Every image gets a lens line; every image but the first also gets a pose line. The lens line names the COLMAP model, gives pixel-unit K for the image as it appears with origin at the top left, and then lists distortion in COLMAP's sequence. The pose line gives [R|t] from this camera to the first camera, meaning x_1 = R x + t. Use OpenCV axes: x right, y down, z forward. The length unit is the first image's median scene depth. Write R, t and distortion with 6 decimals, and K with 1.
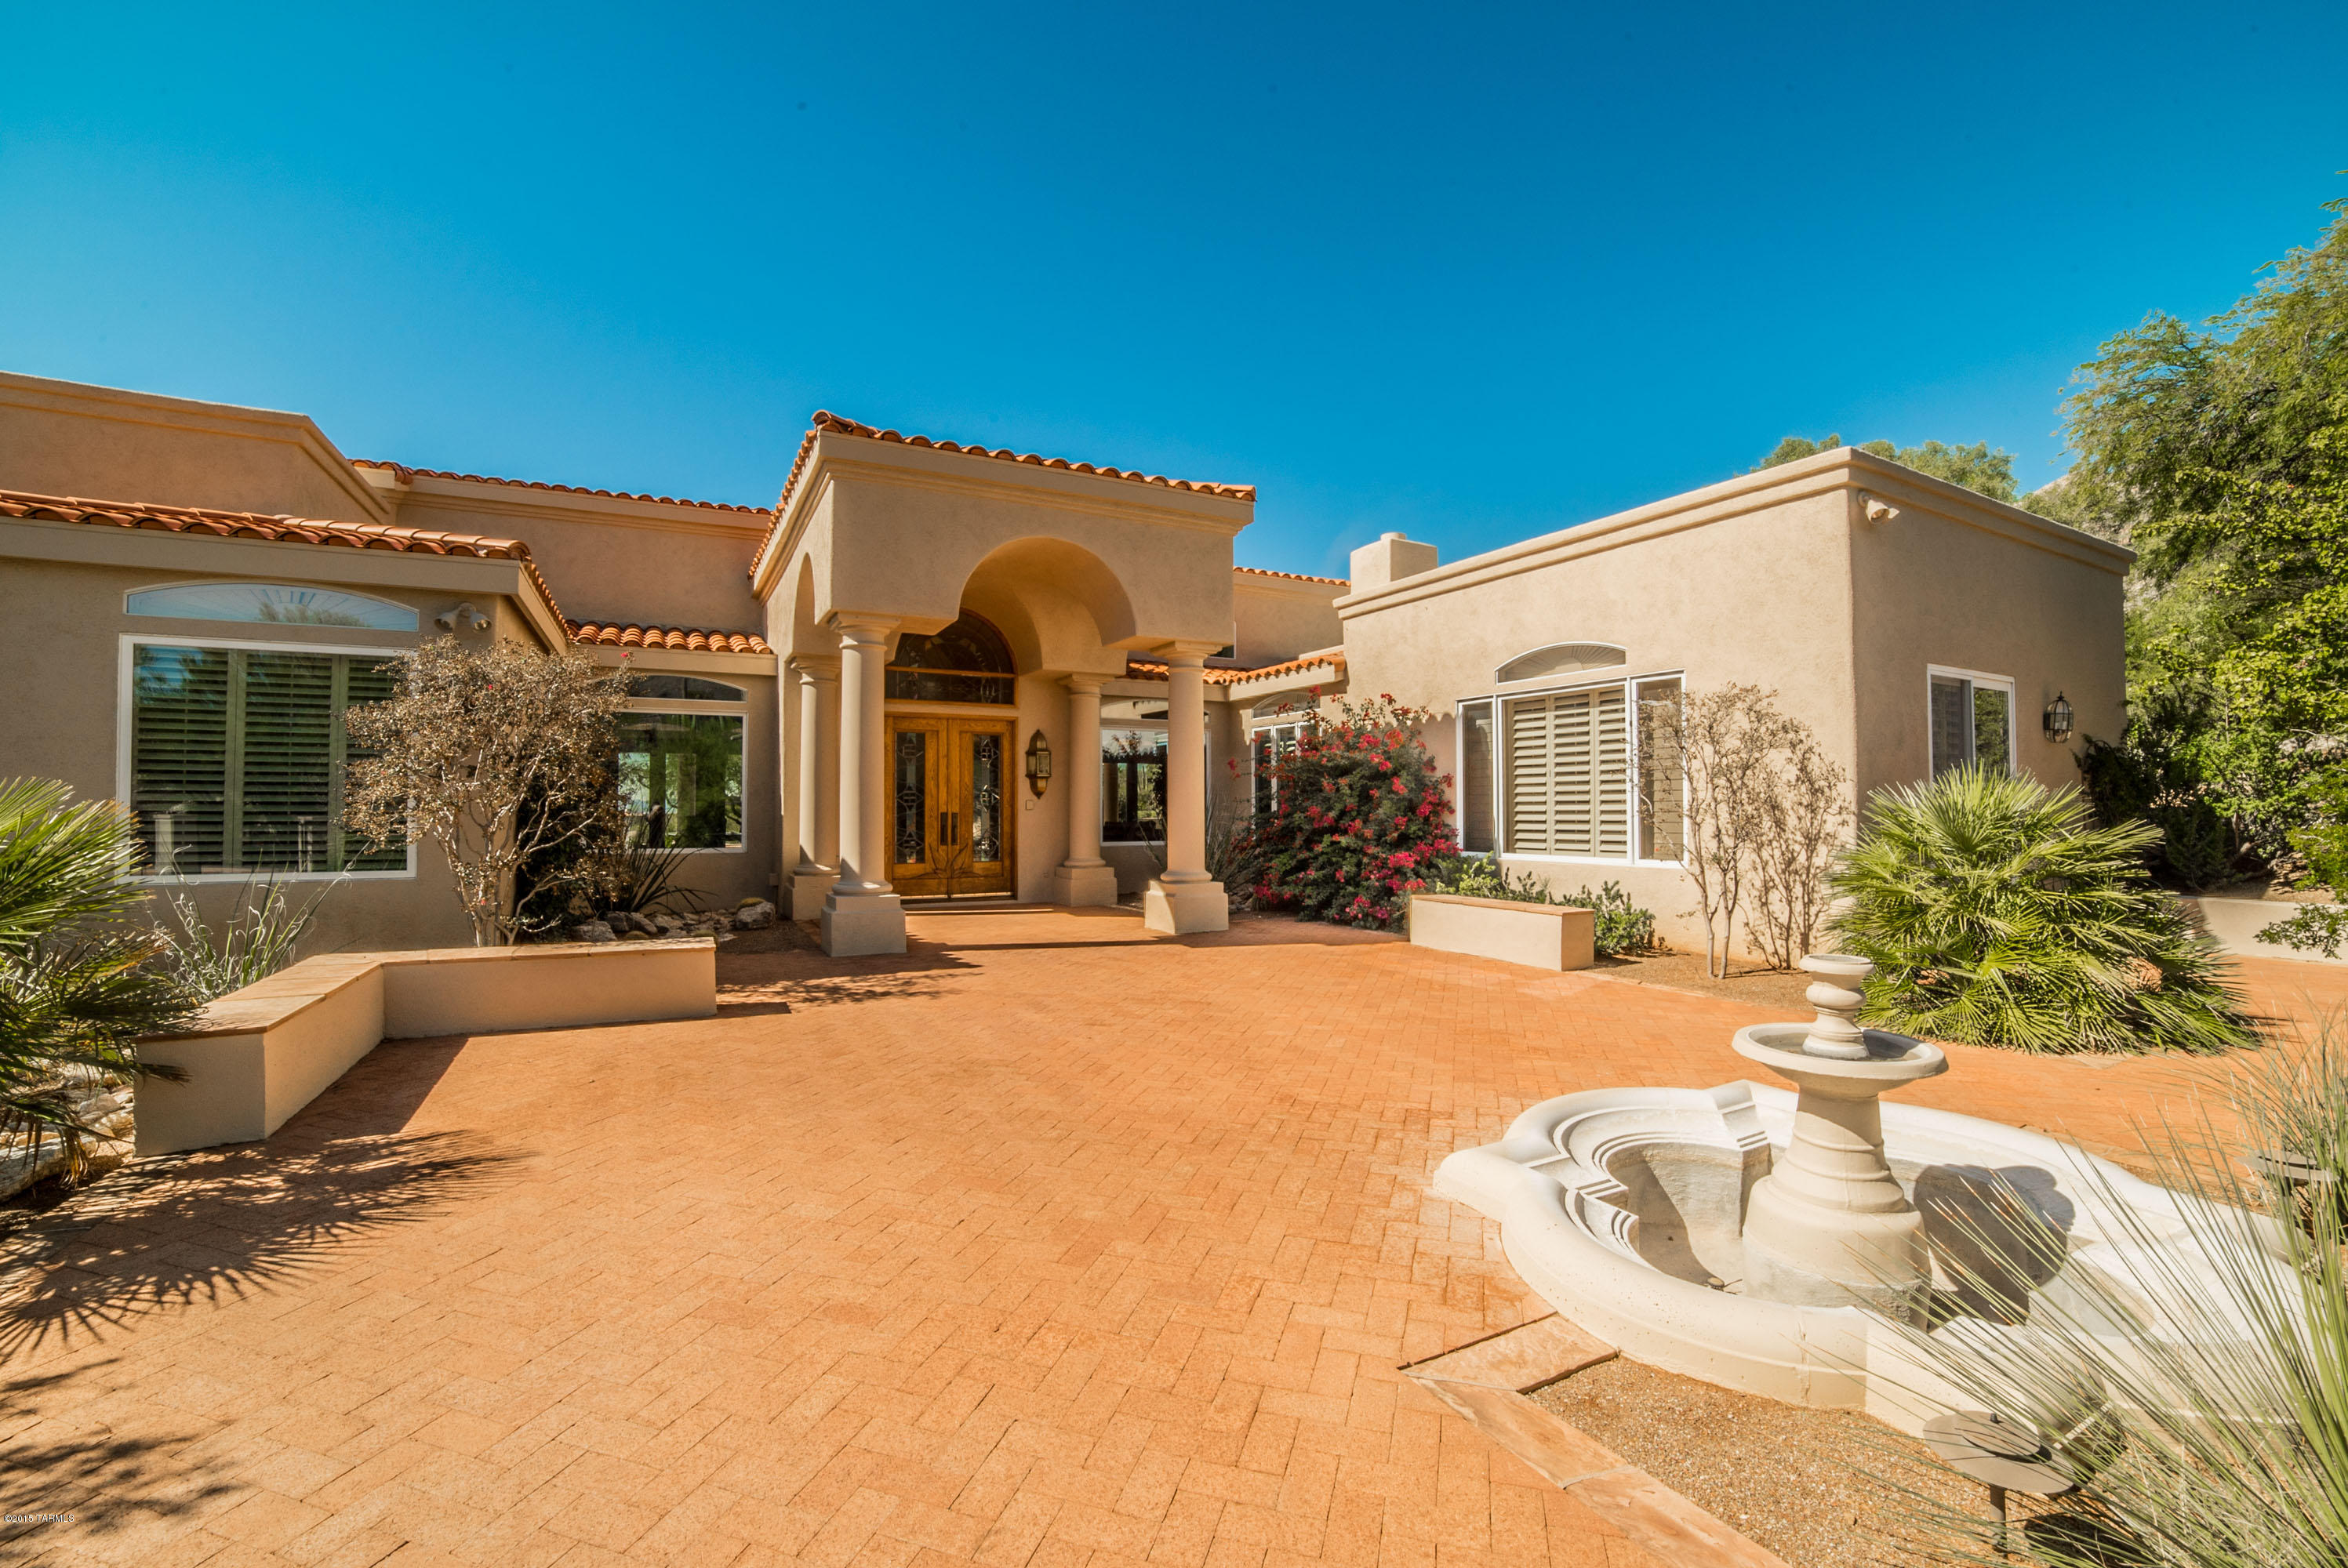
lens RADIAL K [[991.7, 0, 1174.0], [0, 991.7, 784.0], [0, 0, 1]] dist [-0.091620, 0.027248]
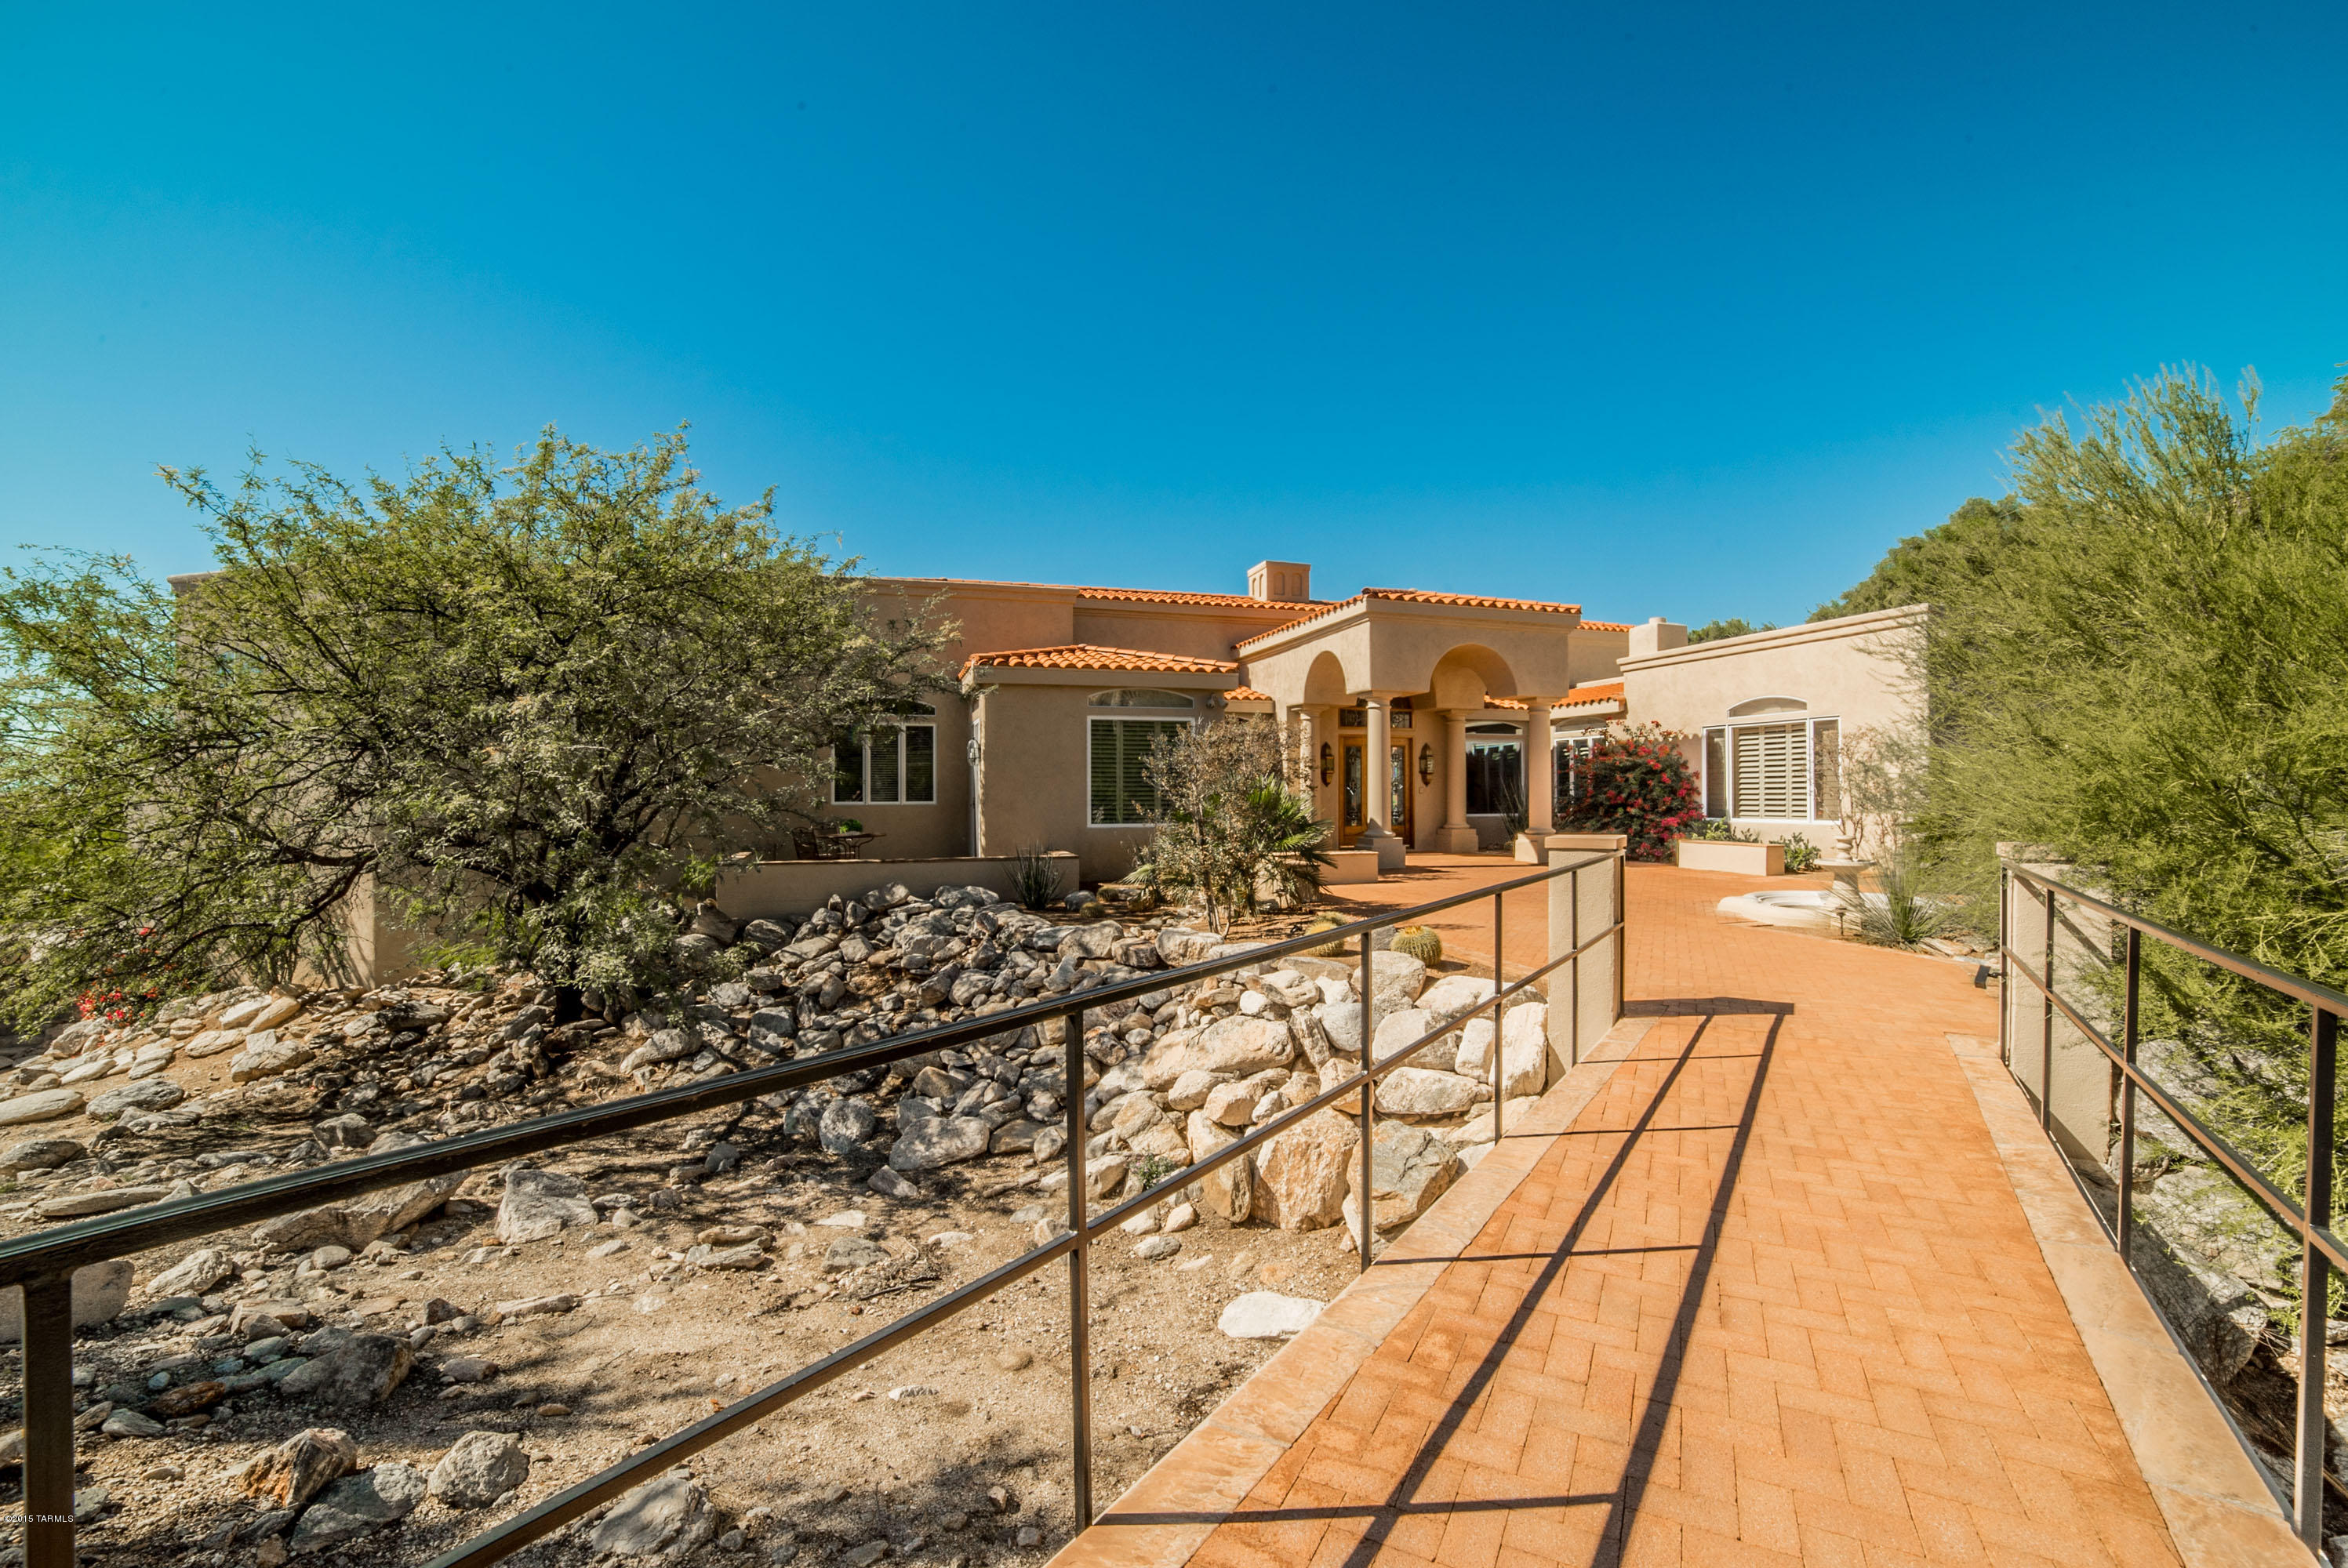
lens RADIAL K [[991.7, 0, 1174.0], [0, 991.7, 784.0], [0, 0, 1]] dist [-0.091620, 0.027248]
pose [[0.981933, -0.002966, -0.189204, -0.292711], [0.006015, 0.999861, 0.015539, -0.019999], [0.189132, -0.016396, 0.981815, -0.808052]]
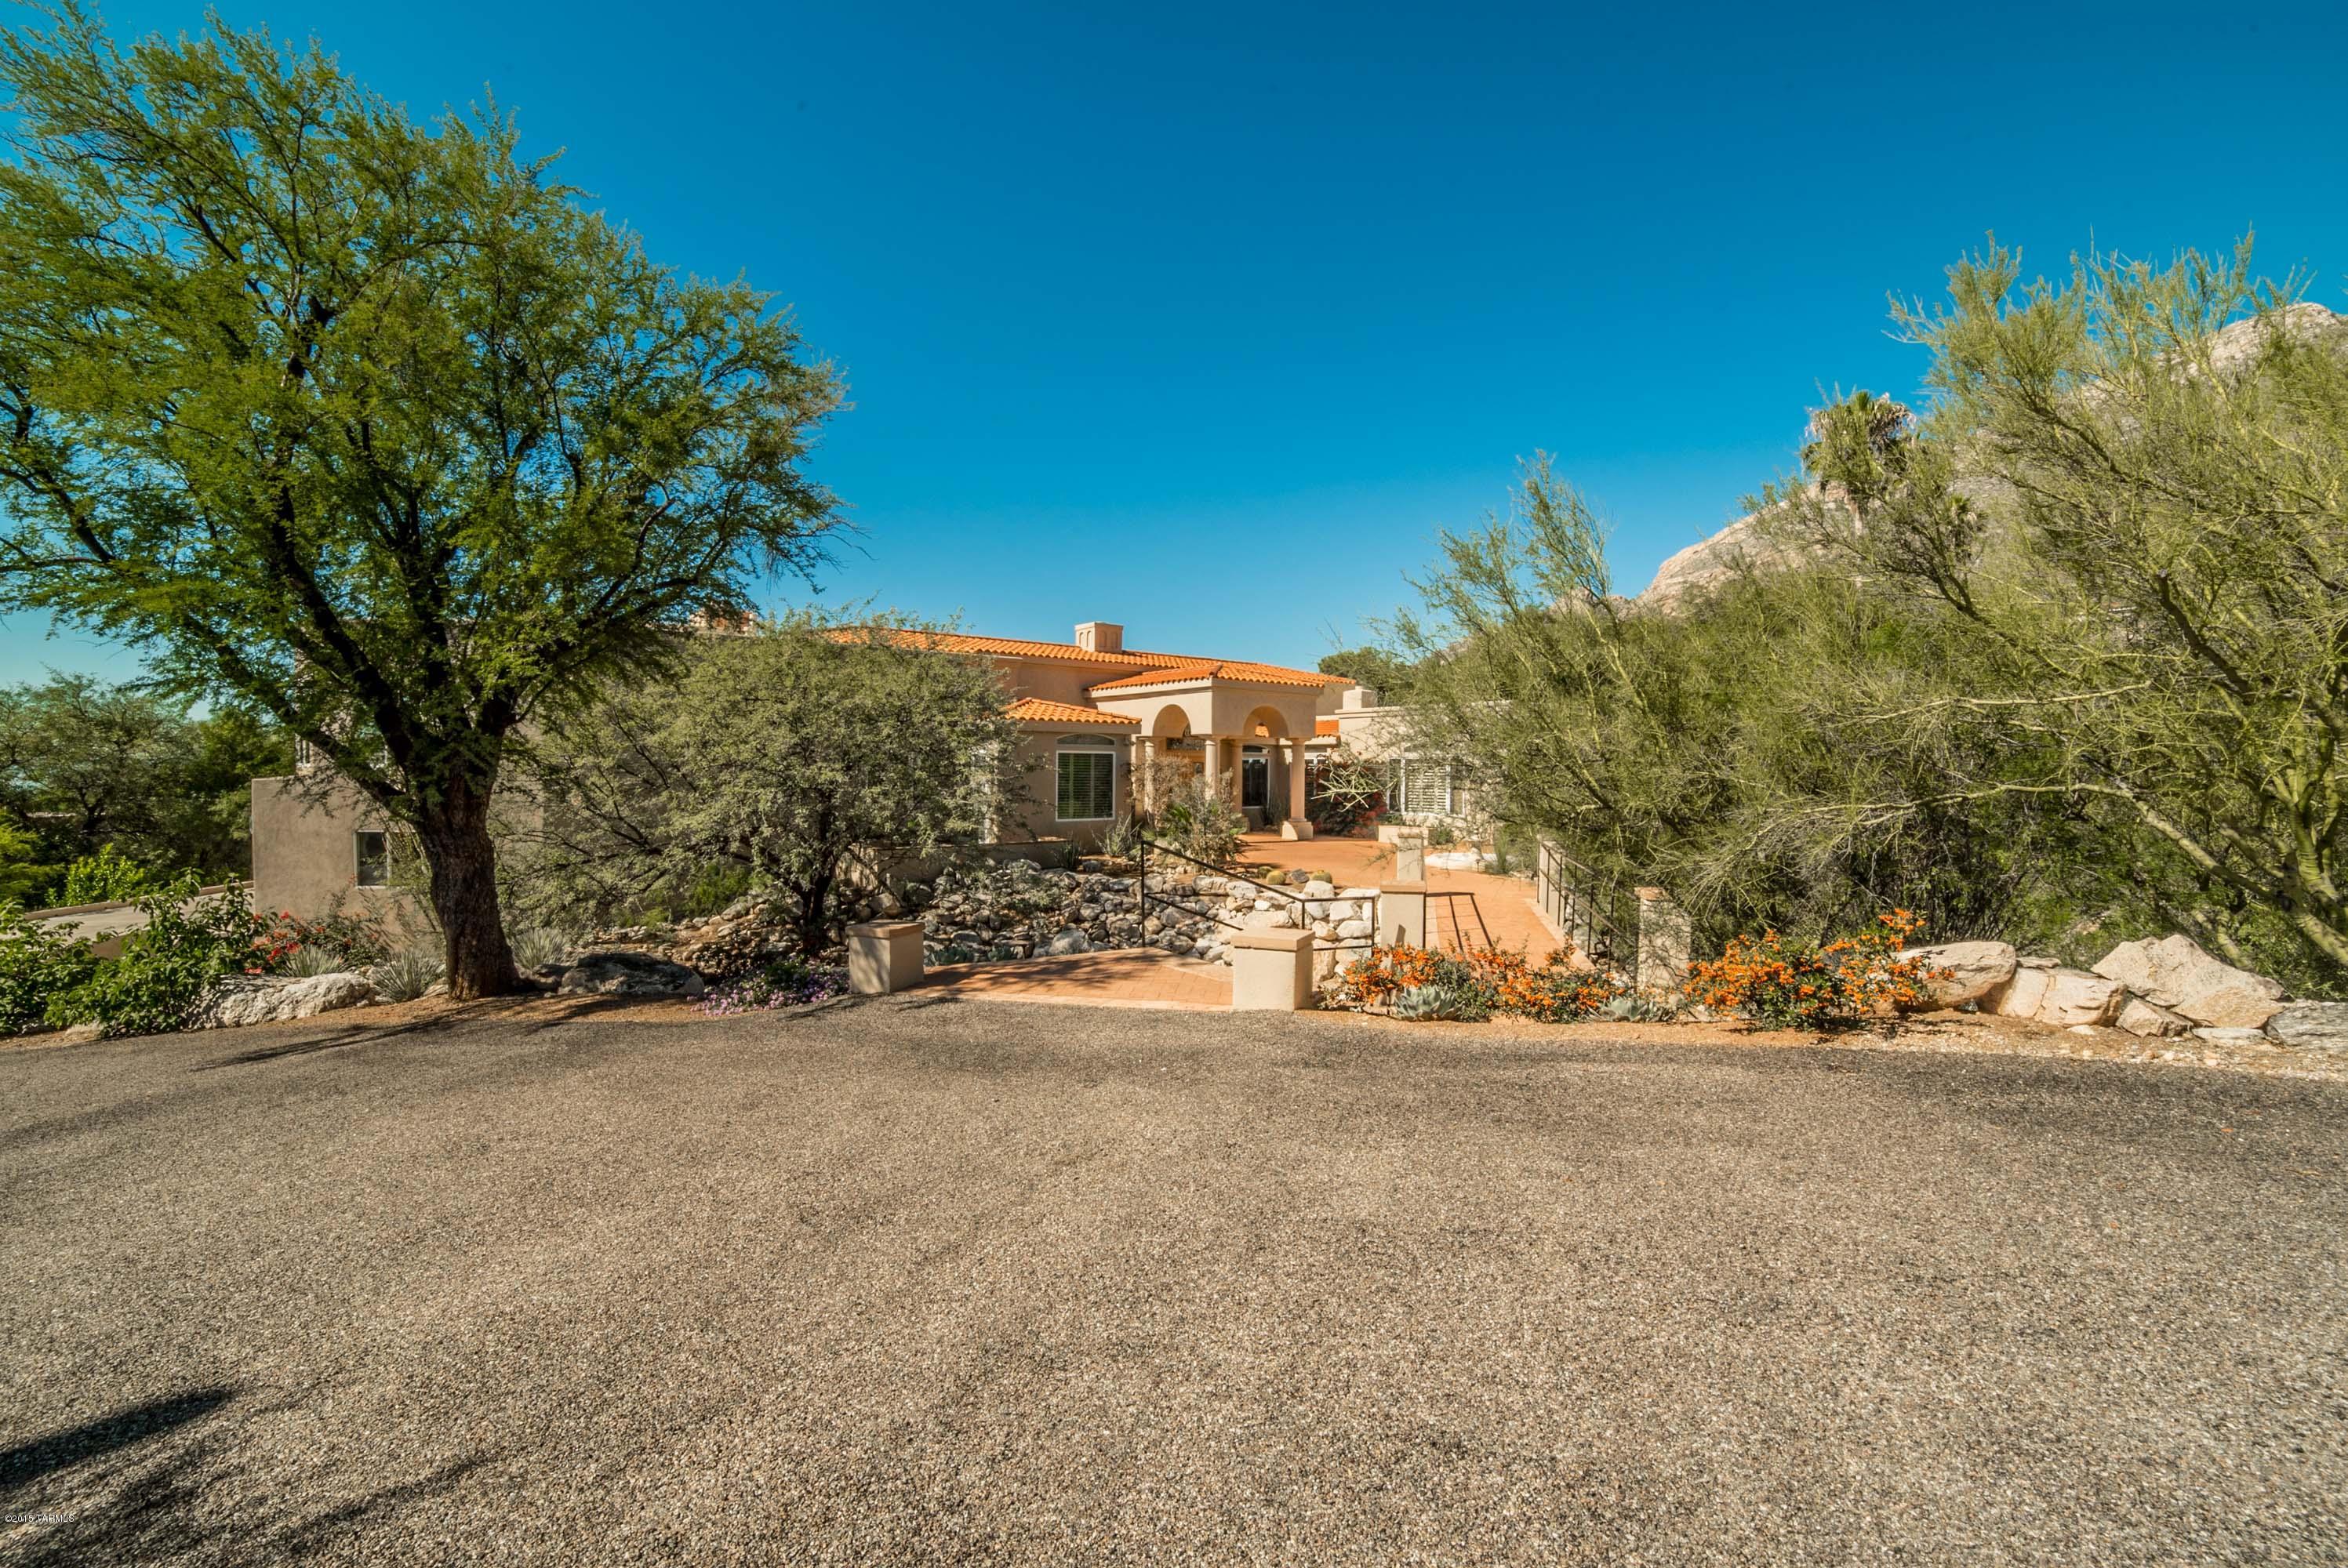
lens RADIAL K [[991.7, 0, 1174.0], [0, 991.7, 784.0], [0, 0, 1]] dist [-0.091620, 0.027248]
pose [[0.984218, 0.006049, 0.176858, -0.833835], [-0.013381, 0.999098, 0.040291, -0.117826], [-0.176455, -0.042022, 0.983411, -1.711265]]
